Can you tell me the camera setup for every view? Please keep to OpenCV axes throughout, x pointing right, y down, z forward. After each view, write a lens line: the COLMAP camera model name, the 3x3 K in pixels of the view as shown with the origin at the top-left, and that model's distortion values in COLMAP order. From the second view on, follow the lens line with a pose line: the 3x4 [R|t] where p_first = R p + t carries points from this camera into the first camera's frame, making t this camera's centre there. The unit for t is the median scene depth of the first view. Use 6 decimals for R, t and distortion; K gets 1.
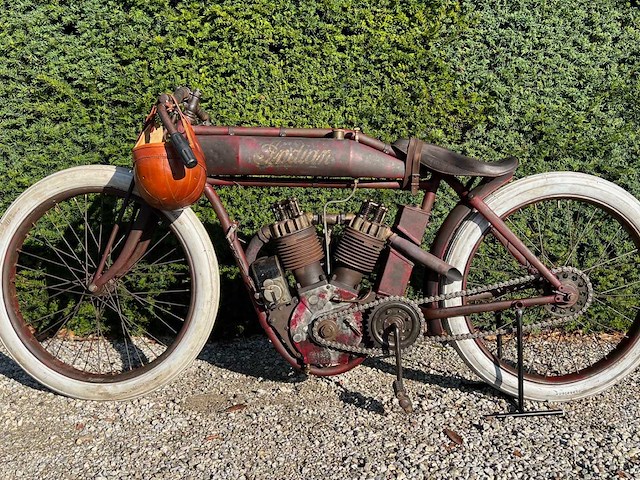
lens RADIAL K [[698.8, 0, 320.8], [0, 698.8, 258.4], [0, 0, 1]] dist [0.125650, -0.276259]
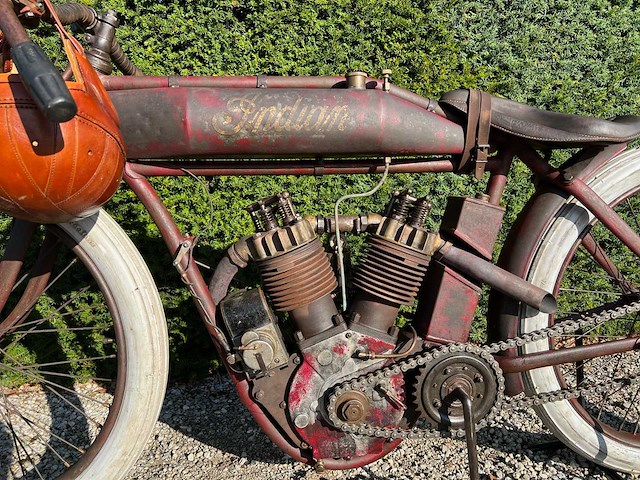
lens RADIAL K [[497.0, 0, 320.2], [0, 497.0, 244.7], [0, 0, 1]] dist [0.061947, -0.068893]
pose [[0.995244, -0.049773, 0.083736, -0.046096], [0.051033, 0.998613, -0.012976, -0.033618], [-0.082974, 0.017188, 0.996403, 0.559529]]
